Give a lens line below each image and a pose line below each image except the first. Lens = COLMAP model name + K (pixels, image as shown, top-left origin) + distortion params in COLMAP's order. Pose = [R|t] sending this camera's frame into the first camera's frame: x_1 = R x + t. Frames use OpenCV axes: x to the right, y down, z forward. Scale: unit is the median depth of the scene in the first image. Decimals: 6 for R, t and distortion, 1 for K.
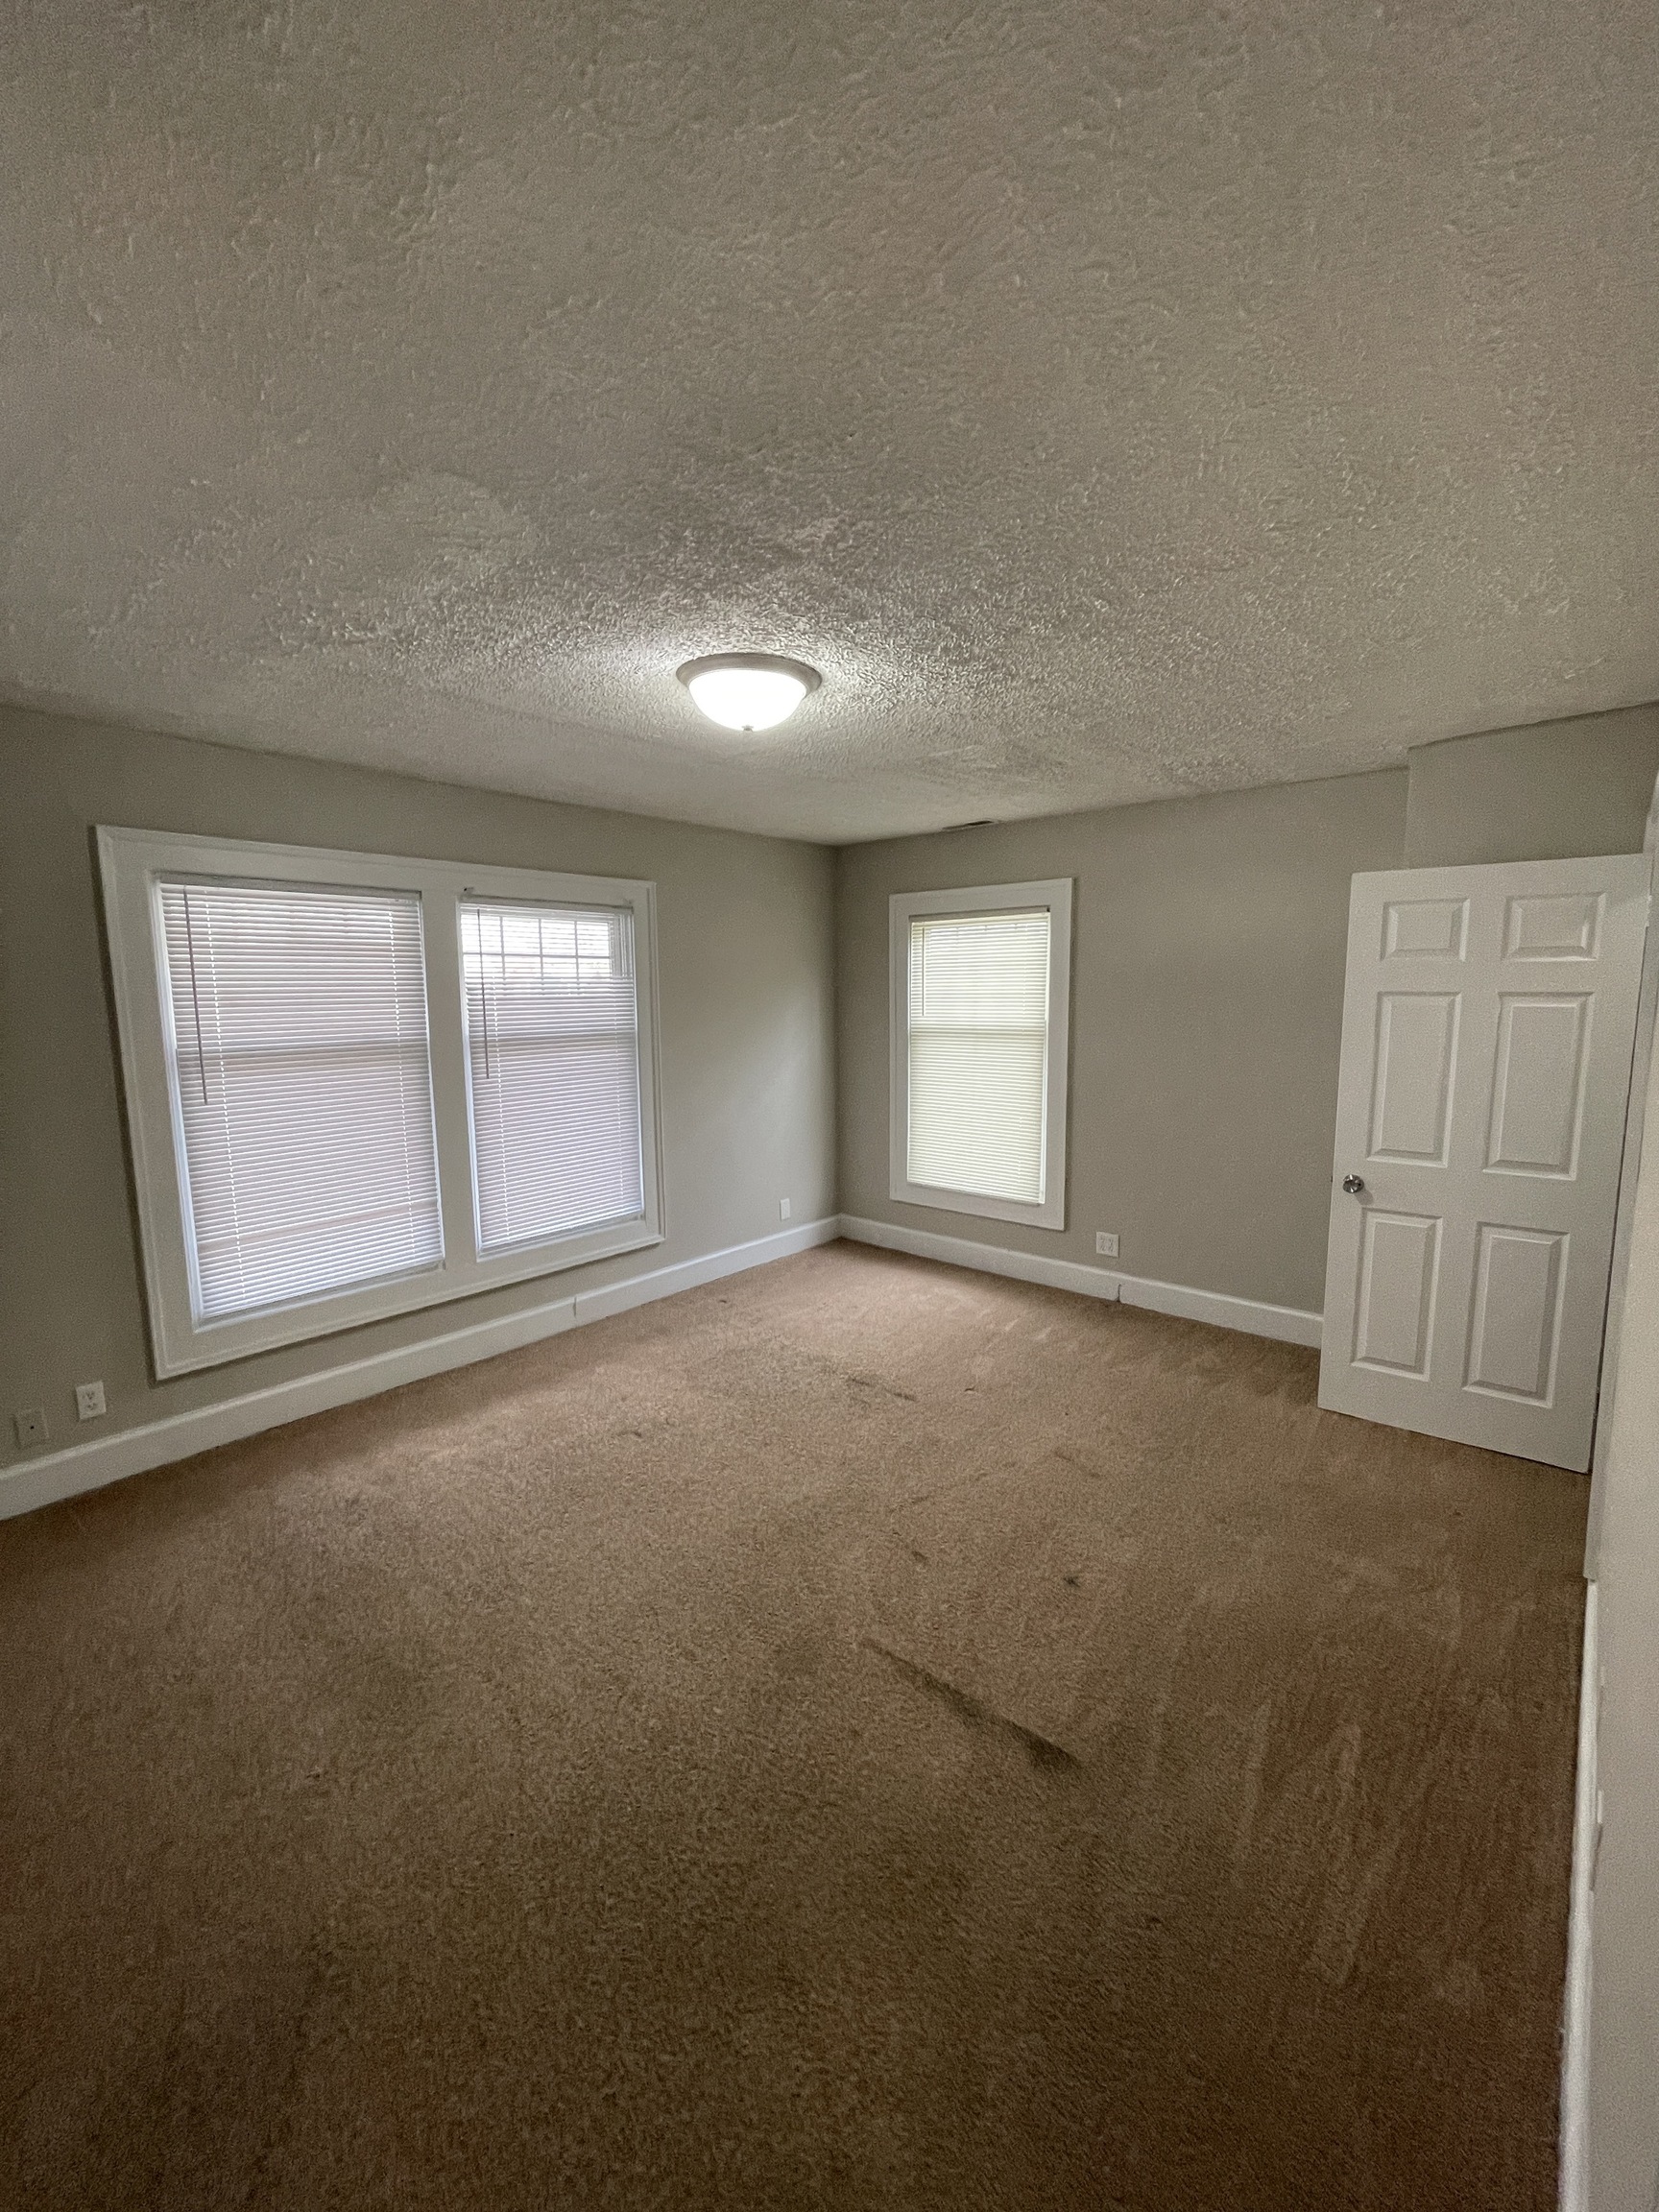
lens RADIAL K [[899.8, 0, 836.8], [0, 899.8, 1102.5], [0, 0, 1]] dist [0.002402, -0.000671]
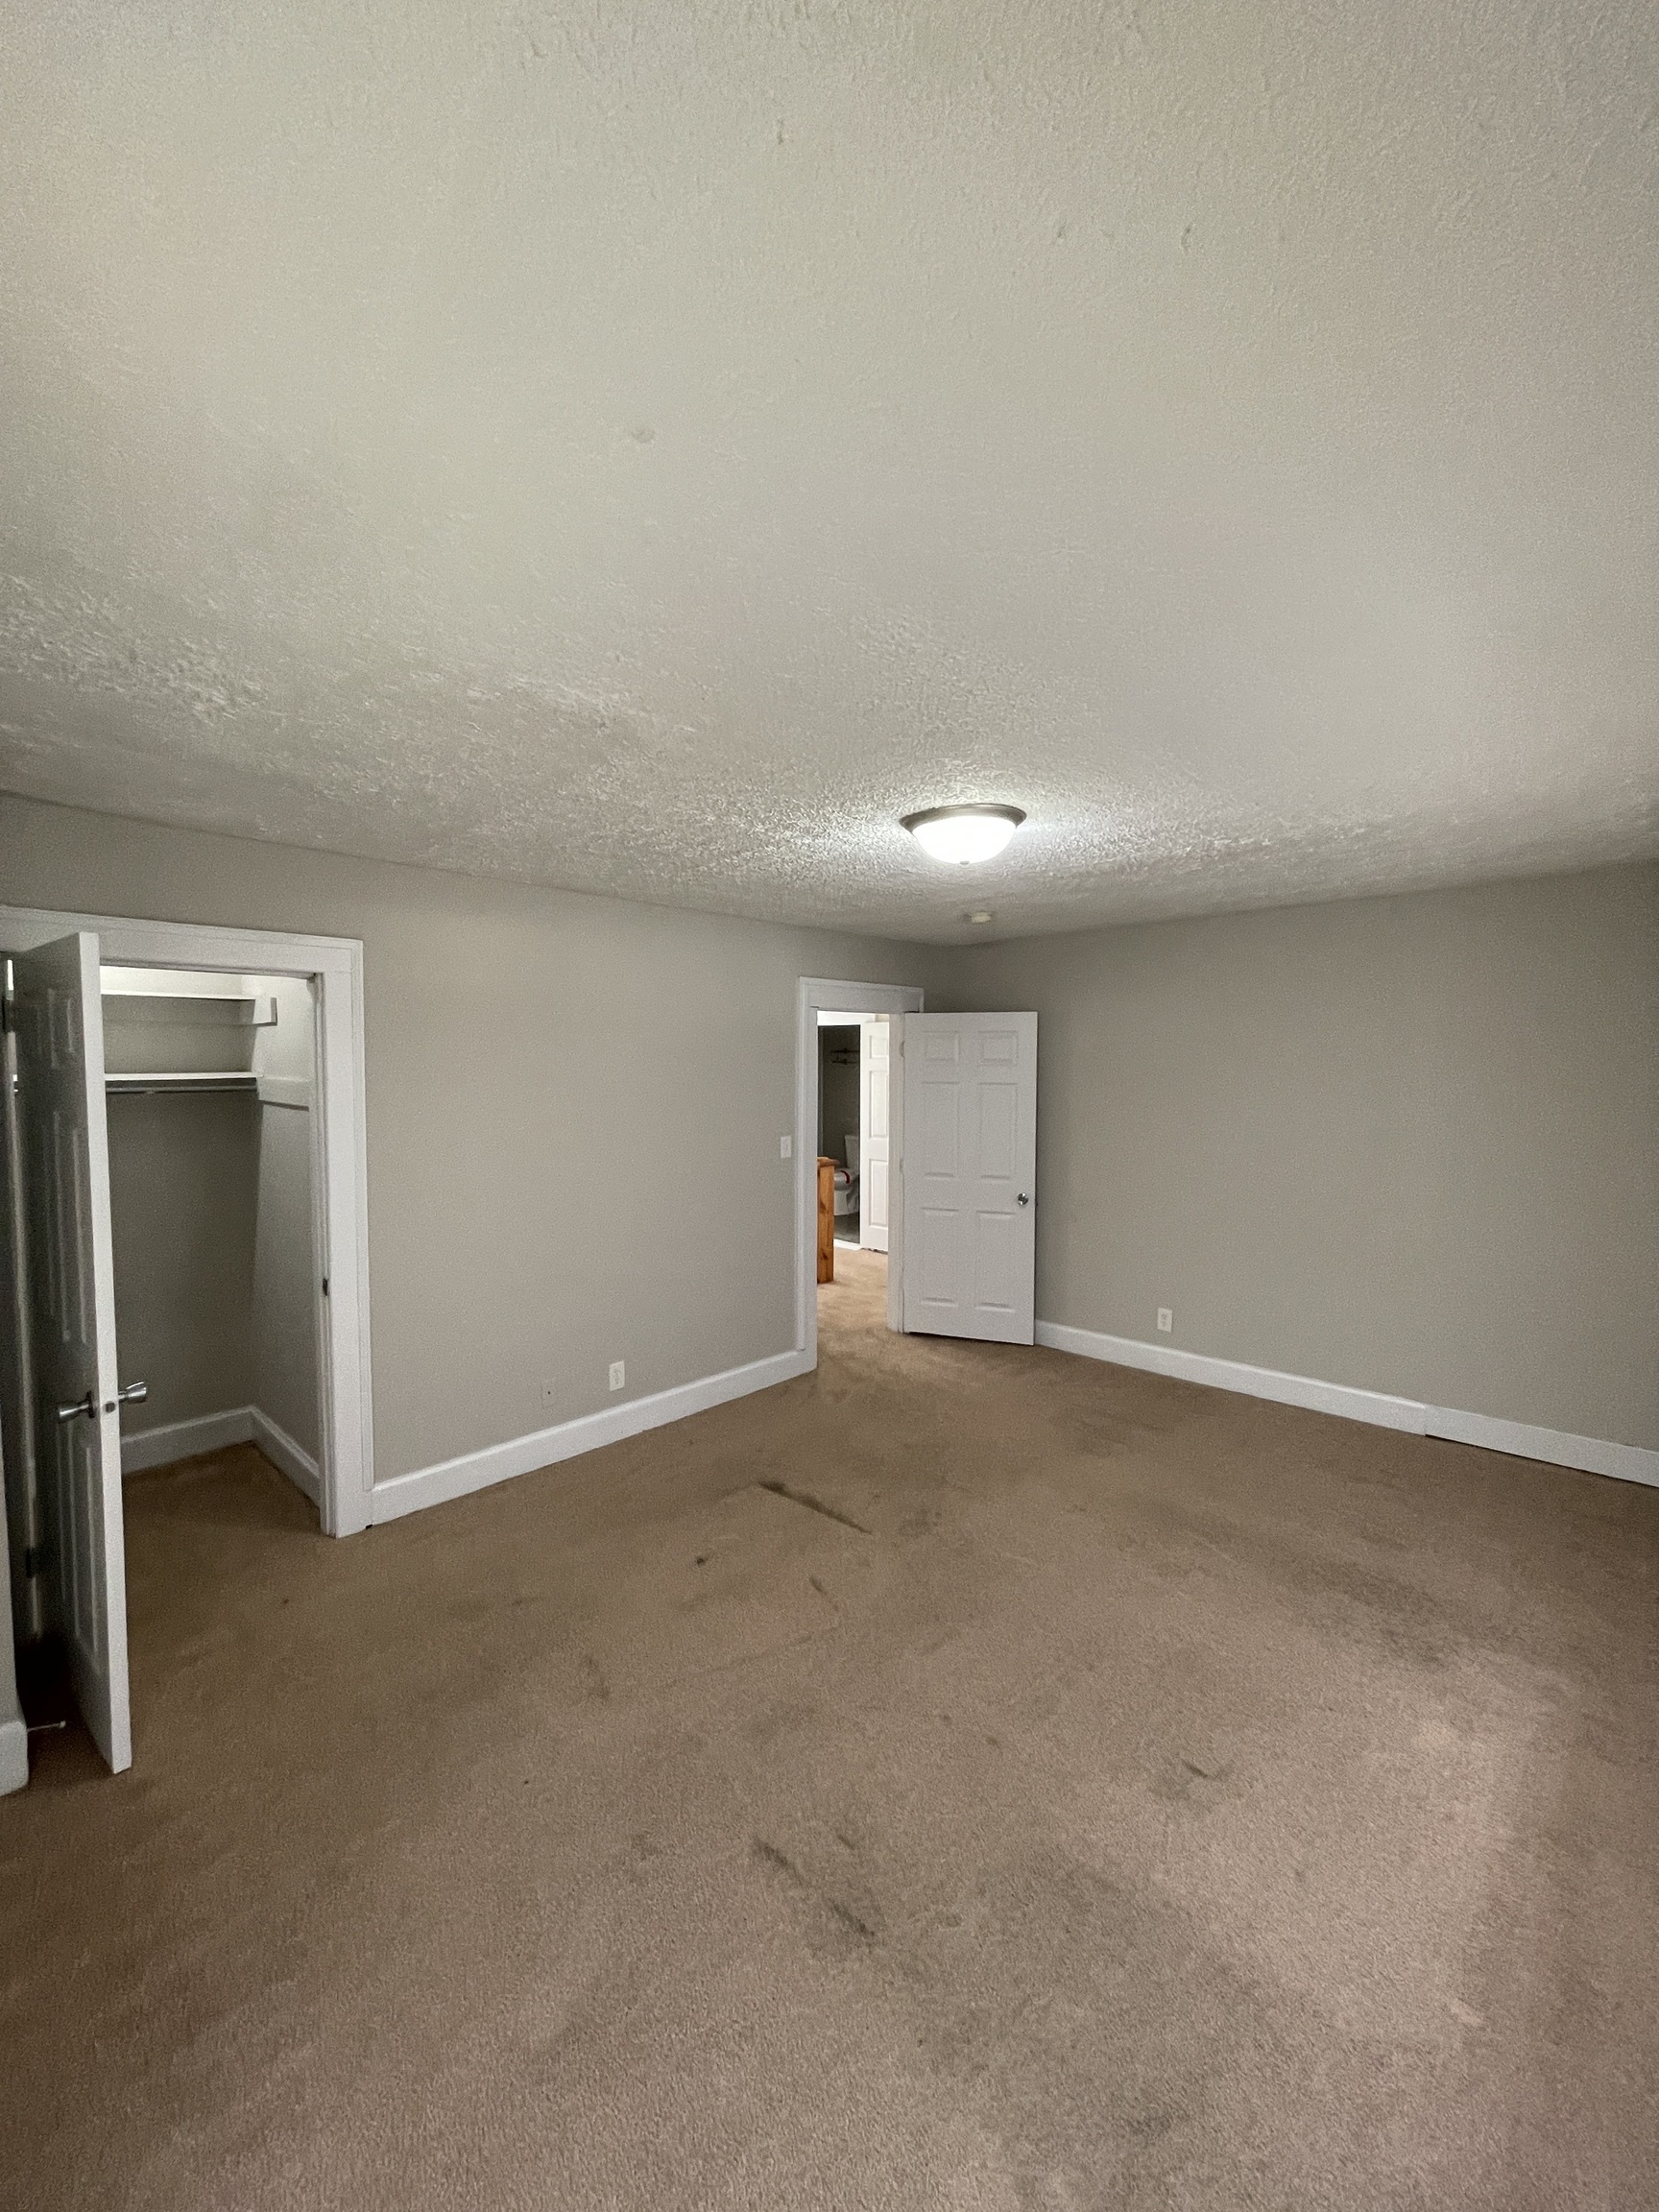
lens RADIAL K [[899.8, 0, 836.8], [0, 899.8, 1102.5], [0, 0, 1]] dist [0.002402, -0.000671]
pose [[-0.999085, 0.003025, 0.042673, 0.014351], [0.010272, 0.985277, 0.170656, -0.257319], [-0.041528, 0.170938, -0.984406, 1.763350]]
